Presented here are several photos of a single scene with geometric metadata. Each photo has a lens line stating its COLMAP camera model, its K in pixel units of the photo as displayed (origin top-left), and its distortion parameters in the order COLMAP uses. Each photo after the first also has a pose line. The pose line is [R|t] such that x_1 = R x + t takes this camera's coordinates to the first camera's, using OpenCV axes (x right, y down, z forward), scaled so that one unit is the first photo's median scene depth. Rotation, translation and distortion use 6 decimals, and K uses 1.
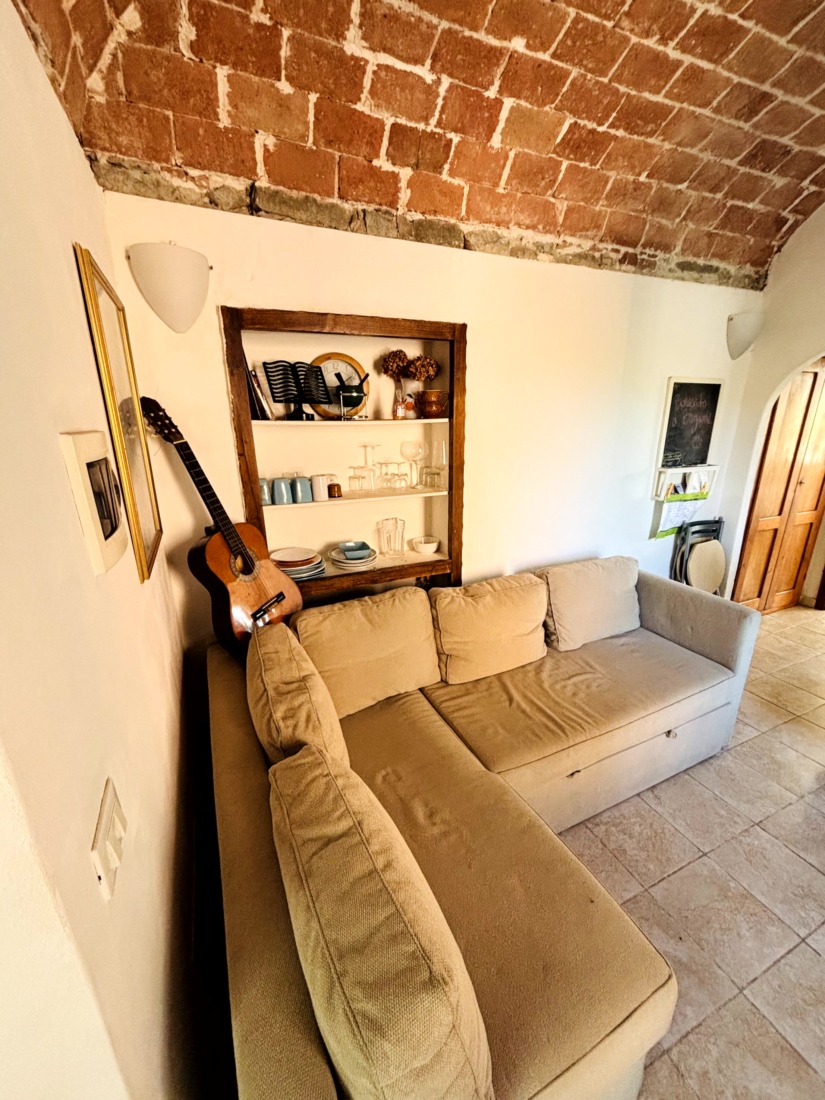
lens RADIAL K [[443.4, 0, 418.1], [0, 443.4, 549.7], [0, 0, 1]] dist [0.002607, -0.000029]
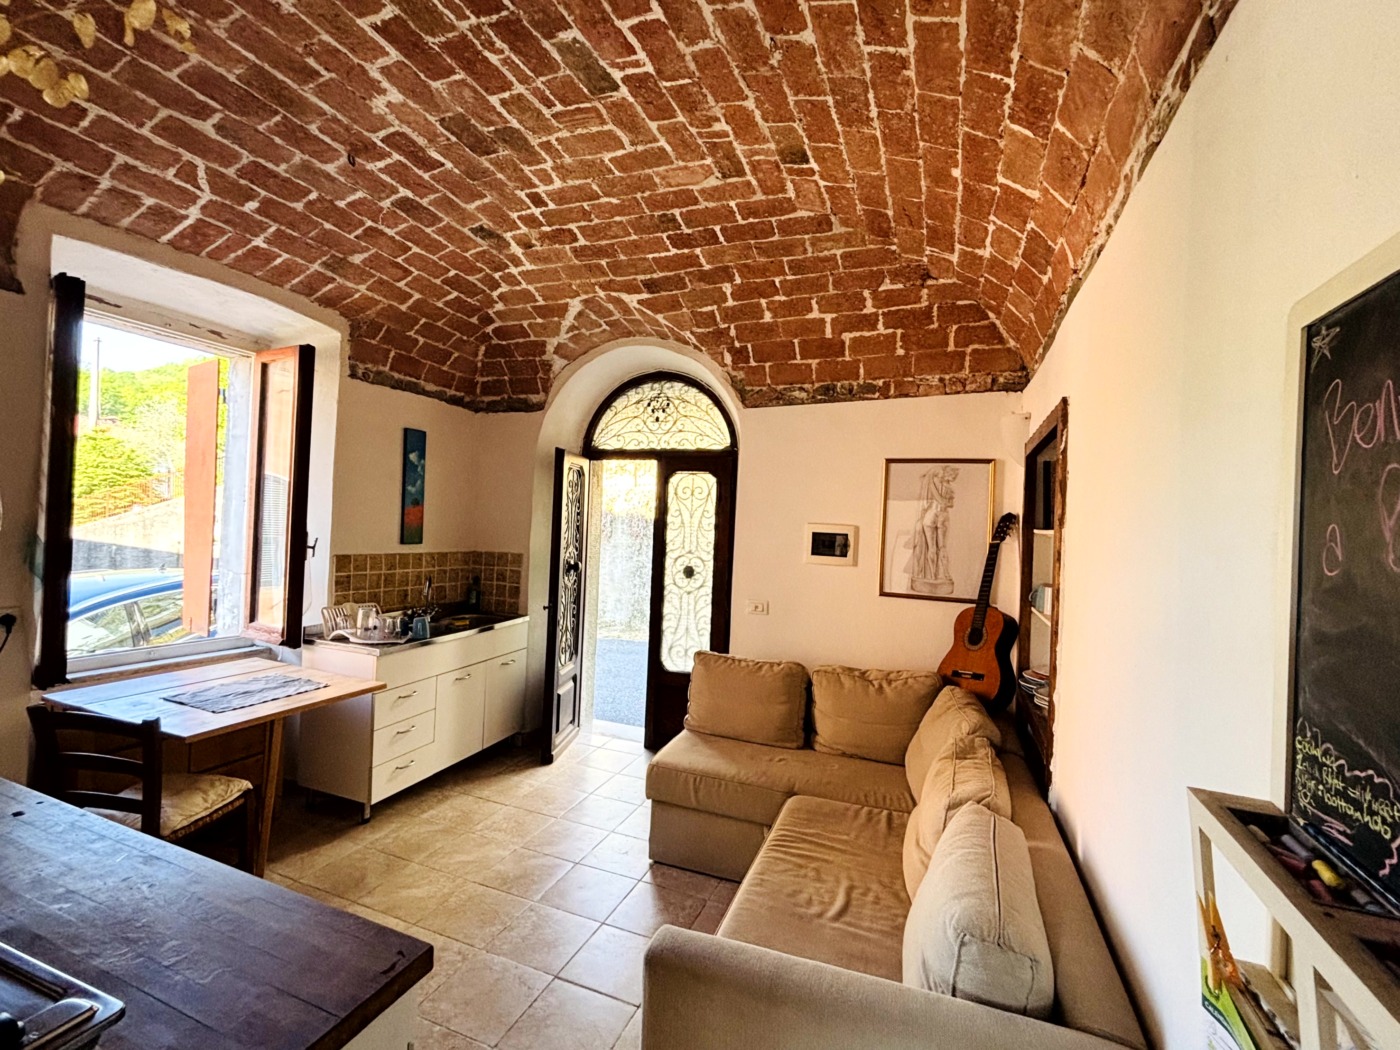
lens RADIAL K [[618.7, 0, 697.6], [0, 618.7, 520.6], [0, 0, 1]] dist [0.002392, 0.000659]
pose [[-0.718690, -0.023827, -0.694922, 1.088879], [-0.234337, 0.949246, 0.209806, -0.358754], [0.654653, 0.313632, -0.687797, 1.233836]]
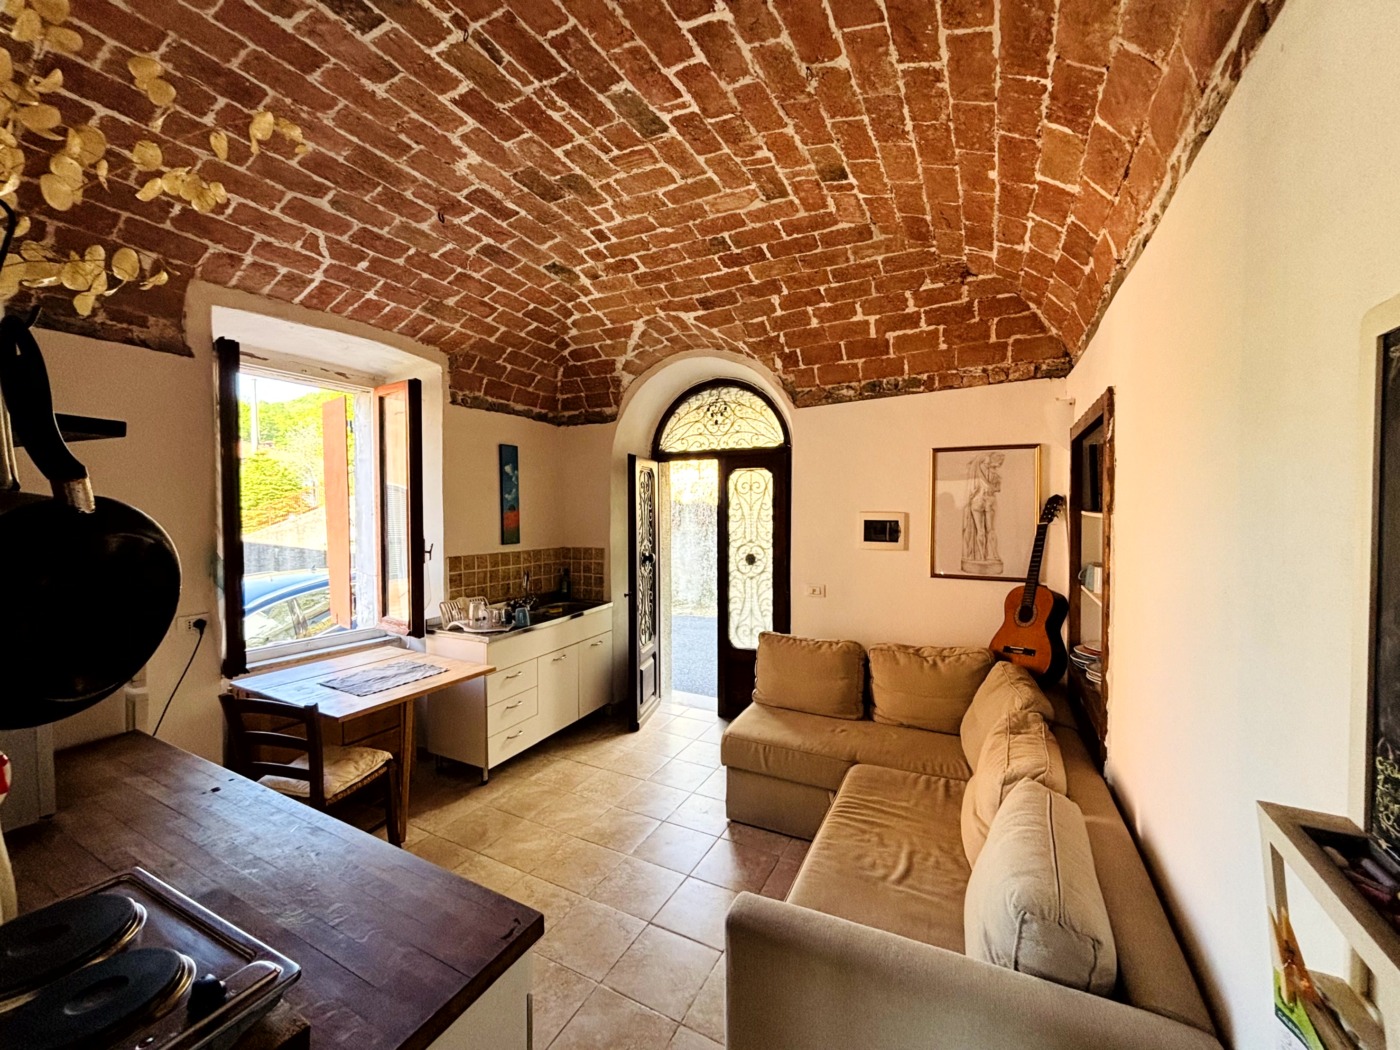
lens RADIAL K [[555.6, 0, 700.4], [0, 555.6, 522.4], [0, 0, 1]] dist [-0.000247, 0.000356]
pose [[-0.786025, 0.027669, -0.617576, 1.083007], [-0.169141, 0.951253, 0.257894, -0.382288], [0.594606, 0.307168, -0.743028, 1.221667]]
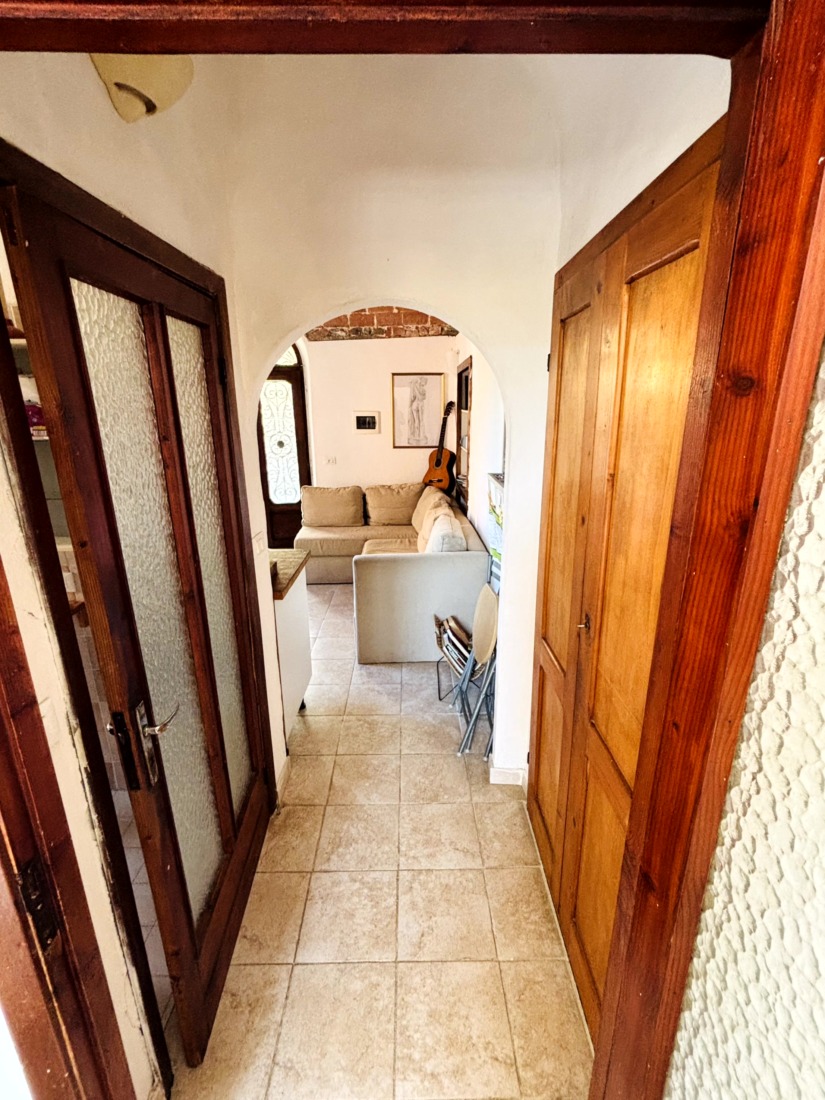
lens RADIAL K [[486.1, 0, 416.1], [0, 486.1, 553.9], [0, 0, 1]] dist [0.002392, 0.000659]
pose [[-0.391385, 0.282745, -0.875713, 1.889566], [-0.256413, 0.880430, 0.398867, -0.488492], [0.883782, 0.380655, -0.272088, 1.479431]]
